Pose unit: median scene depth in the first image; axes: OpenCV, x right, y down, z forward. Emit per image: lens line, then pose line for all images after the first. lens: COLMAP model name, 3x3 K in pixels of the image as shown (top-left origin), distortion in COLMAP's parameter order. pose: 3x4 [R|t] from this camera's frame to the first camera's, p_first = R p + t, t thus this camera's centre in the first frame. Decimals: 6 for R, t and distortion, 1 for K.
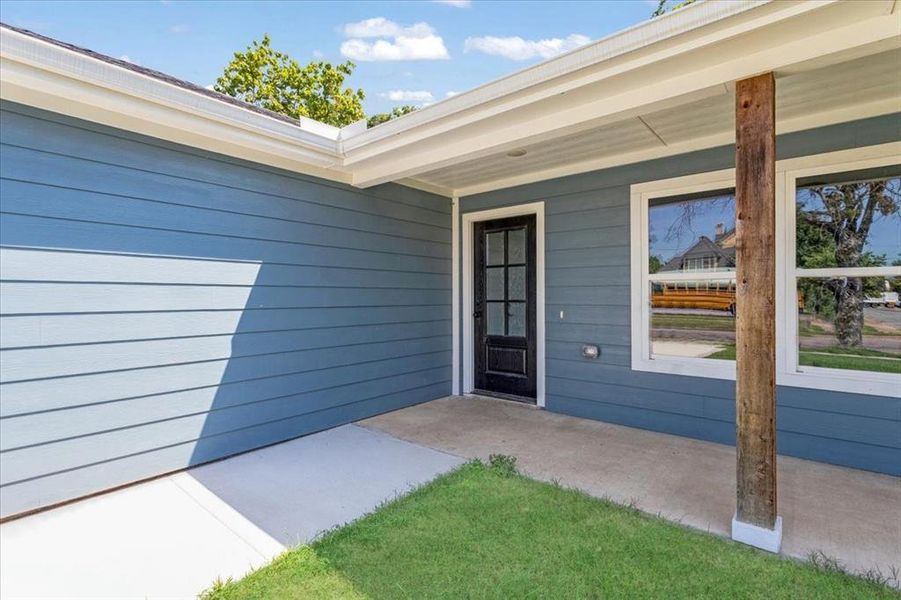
lens RADIAL K [[426.1, 0, 452.0], [0, 426.1, 294.7], [0, 0, 1]] dist [-0.005054, 0.003372]
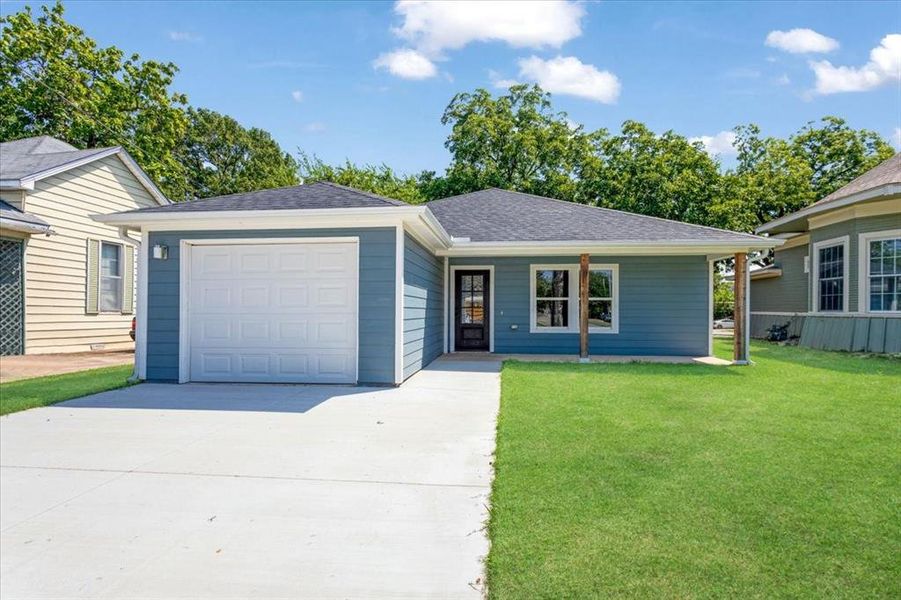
lens RADIAL K [[426.1, 0, 449.9], [0, 426.1, 299.3], [0, 0, 1]] dist [-0.005054, 0.003372]
pose [[0.844134, 0.021355, 0.535707, -1.312322], [-0.010712, 0.999679, -0.022972, 0.028223], [-0.536026, 0.013653, 0.844091, -0.907319]]
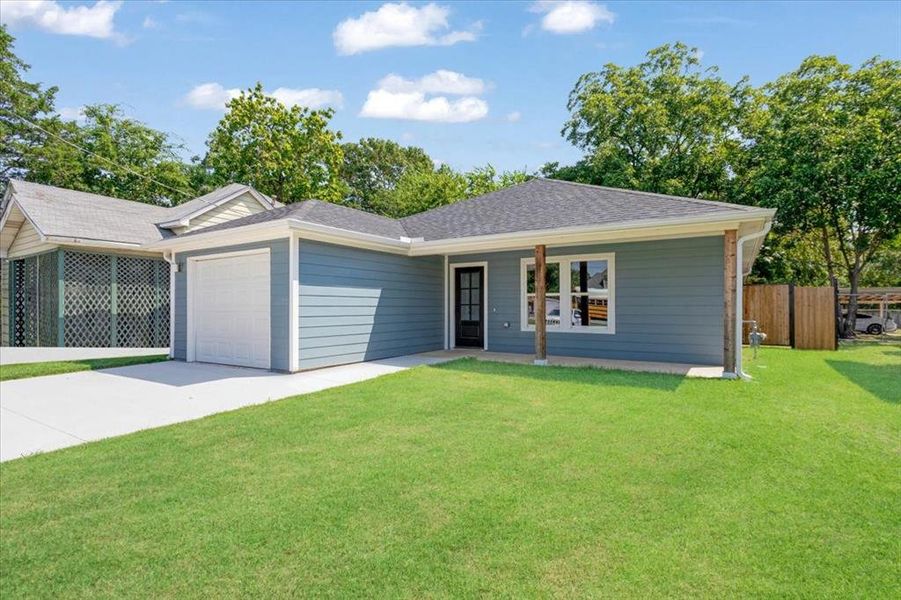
lens RADIAL K [[426.1, 0, 447.3], [0, 426.1, 294.7], [0, 0, 1]] dist [-0.005054, 0.003372]
pose [[0.993760, 0.006102, 0.111370, -0.269759], [-0.003725, 0.999761, -0.021540, 0.013908], [-0.111475, 0.020990, 0.993546, -1.336281]]
